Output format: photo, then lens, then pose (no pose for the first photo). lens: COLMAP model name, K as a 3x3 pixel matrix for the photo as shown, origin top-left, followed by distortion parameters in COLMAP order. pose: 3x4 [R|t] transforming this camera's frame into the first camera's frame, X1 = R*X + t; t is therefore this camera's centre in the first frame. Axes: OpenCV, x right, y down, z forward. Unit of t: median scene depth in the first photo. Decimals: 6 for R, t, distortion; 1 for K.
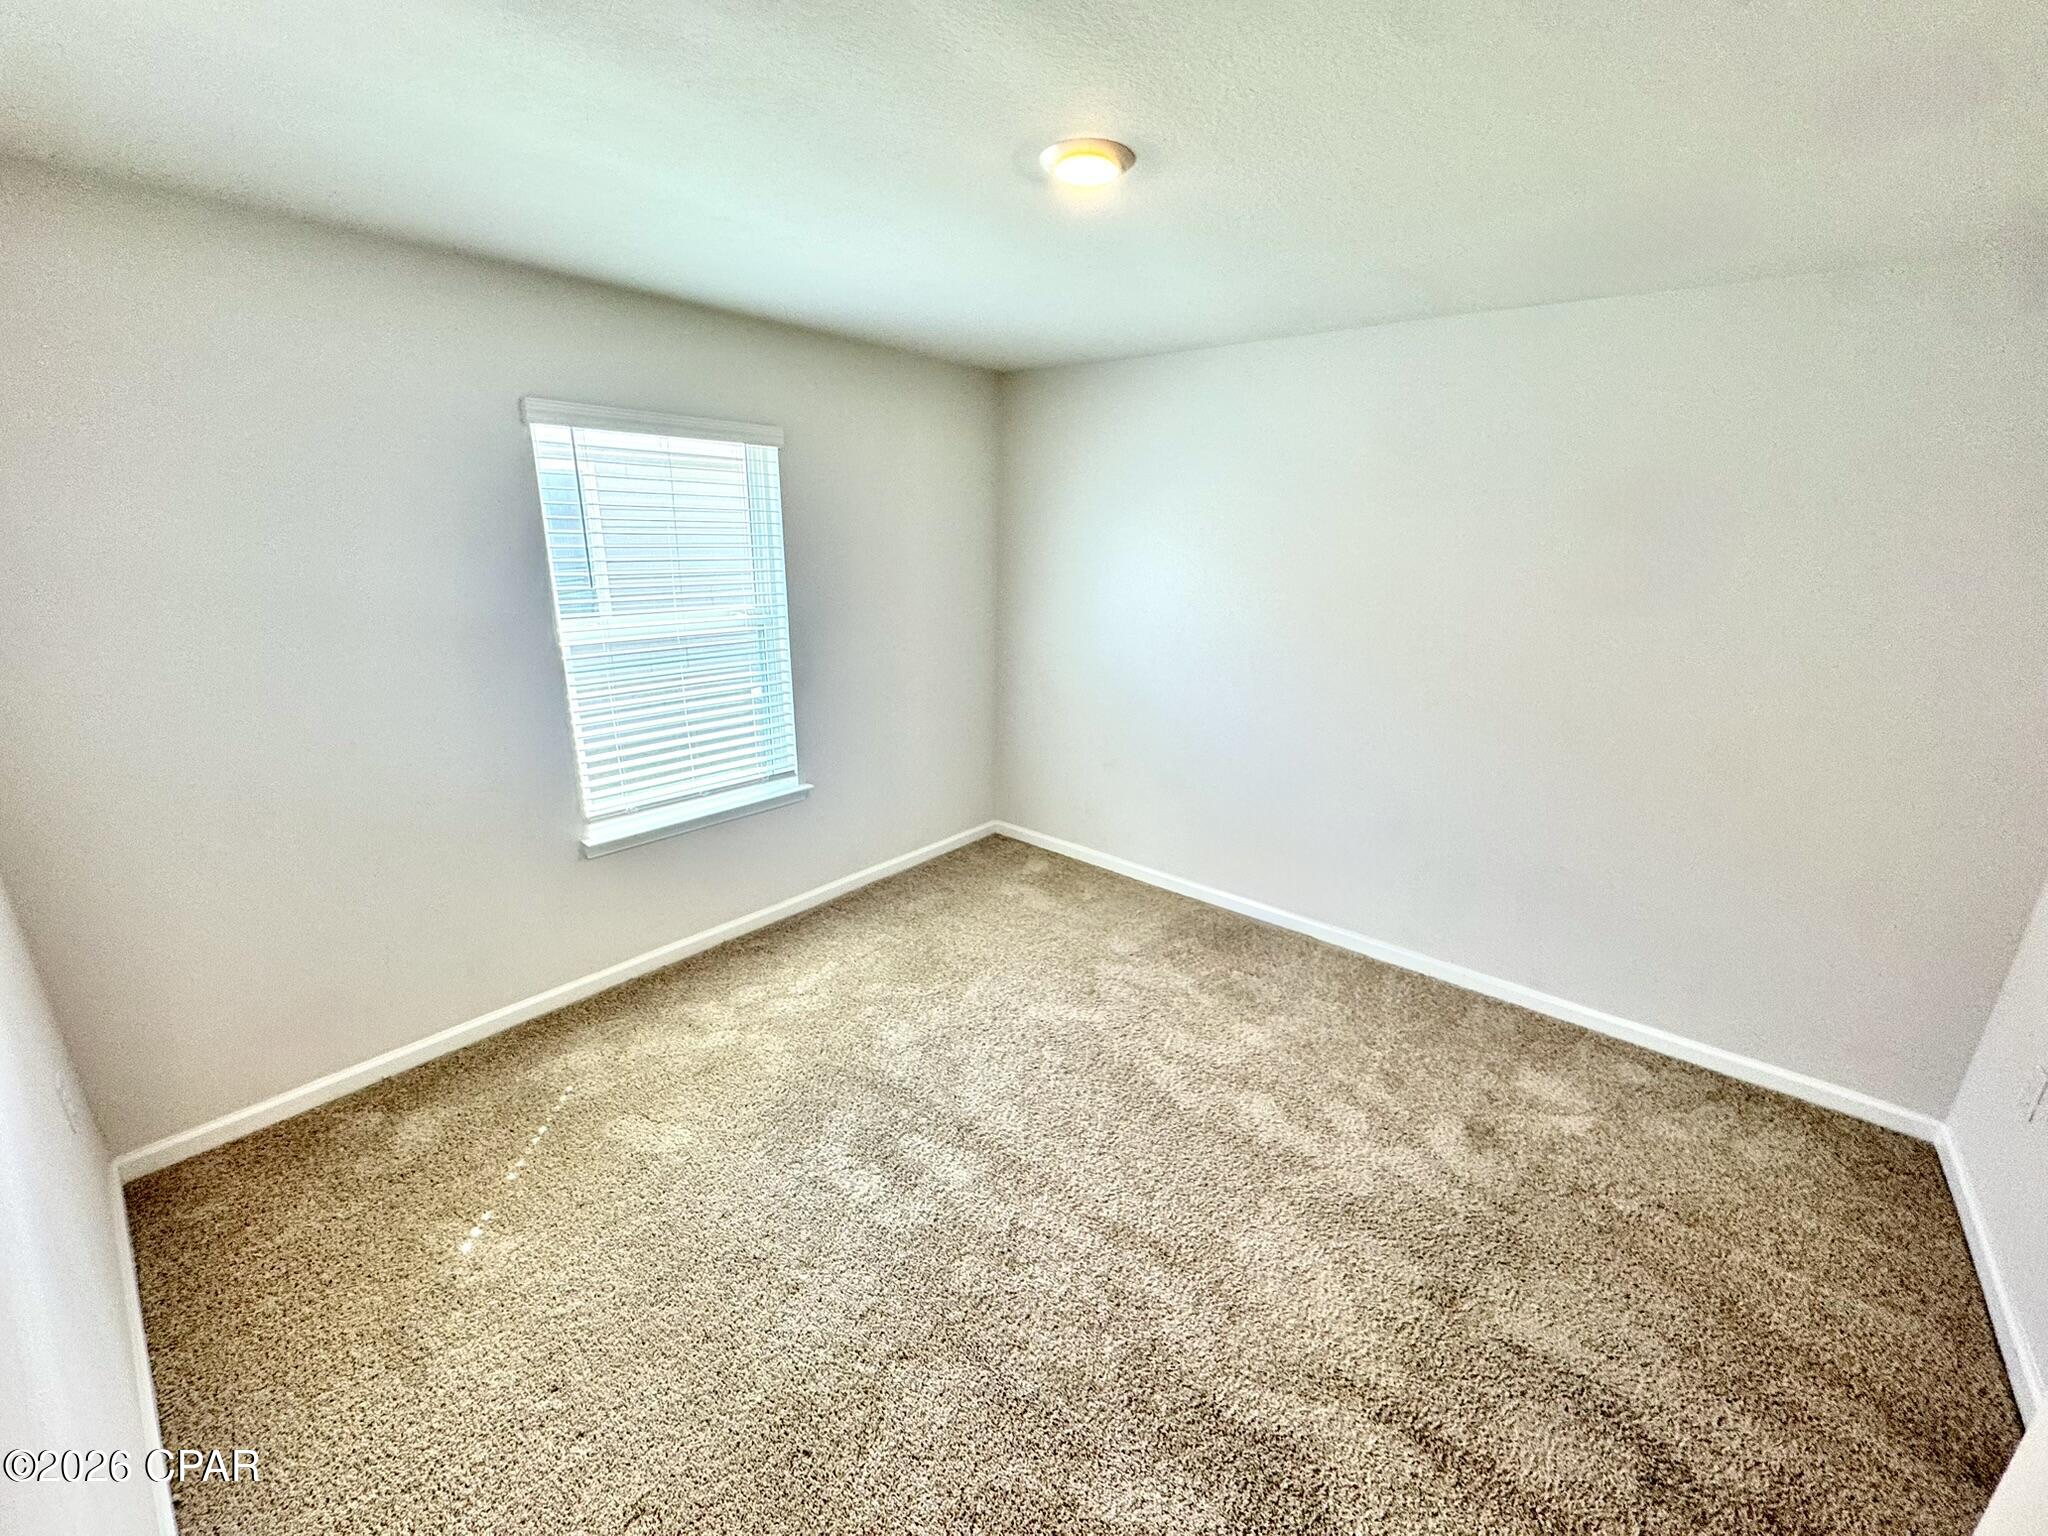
lens RADIAL K [[821.7, 0, 1021.8], [0, 821.7, 775.6], [0, 0, 1]] dist [0.000620, -0.000010]
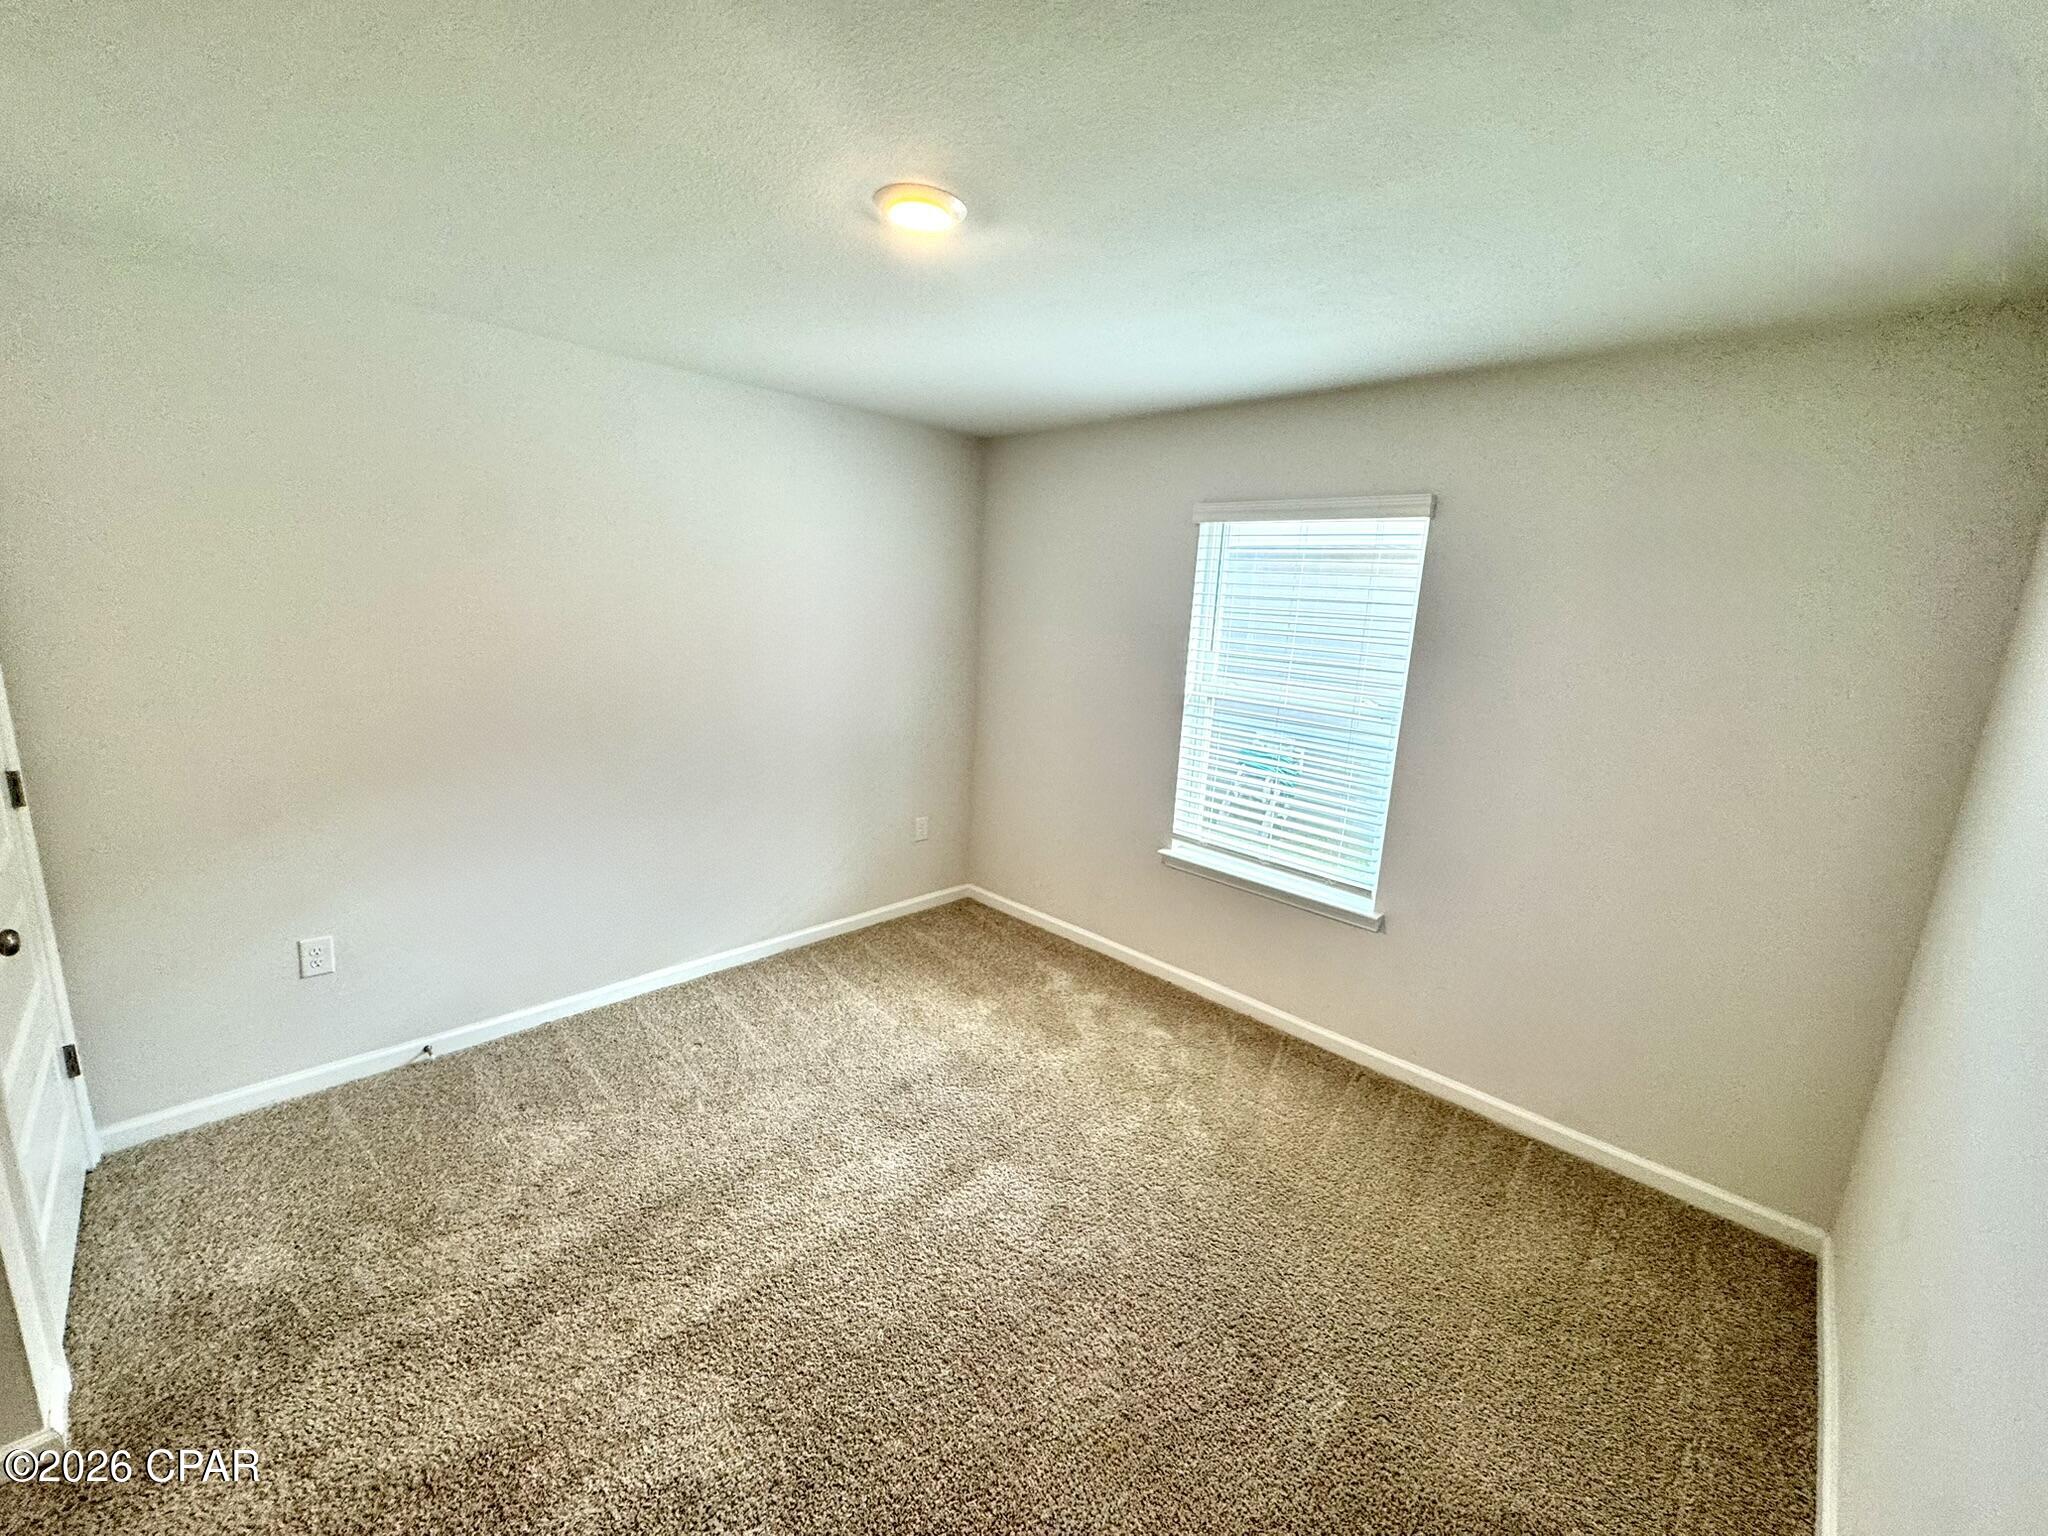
lens RADIAL K [[821.7, 0, 1023.8], [0, 821.7, 760.0], [0, 0, 1]] dist [0.000620, -0.000010]
pose [[-0.078391, 0.180265, -0.980489, 0.616797], [-0.336088, 0.921162, 0.196228, -0.197627], [0.938563, 0.344913, -0.011626, 0.714606]]
